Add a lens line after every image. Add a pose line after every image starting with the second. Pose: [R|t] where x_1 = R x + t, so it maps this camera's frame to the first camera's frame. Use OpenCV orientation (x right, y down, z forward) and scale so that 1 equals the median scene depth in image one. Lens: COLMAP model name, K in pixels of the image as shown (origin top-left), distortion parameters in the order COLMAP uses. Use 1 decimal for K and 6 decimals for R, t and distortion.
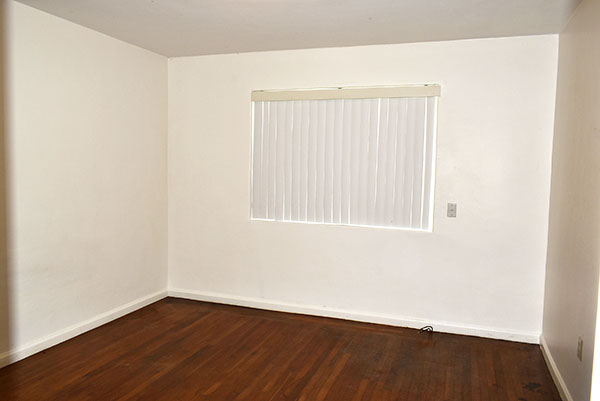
lens RADIAL K [[460.3, 0, 300.0], [0, 460.3, 200.5], [0, 0, 1]] dist [-0.004939, 0.000533]
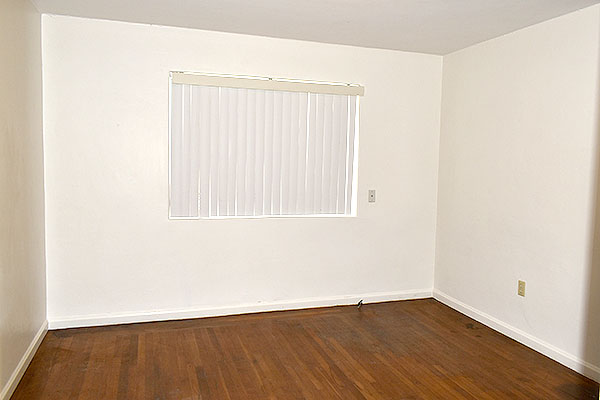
lens RADIAL K [[474.3, 0, 300.0], [0, 474.3, 192.4], [0, 0, 1]] dist [-0.006445, 0.003059]
pose [[0.798123, -0.047426, 0.600626, -0.522620], [0.043556, 0.998830, 0.020990, -0.020350], [-0.600919, 0.009408, 0.799255, 0.160959]]
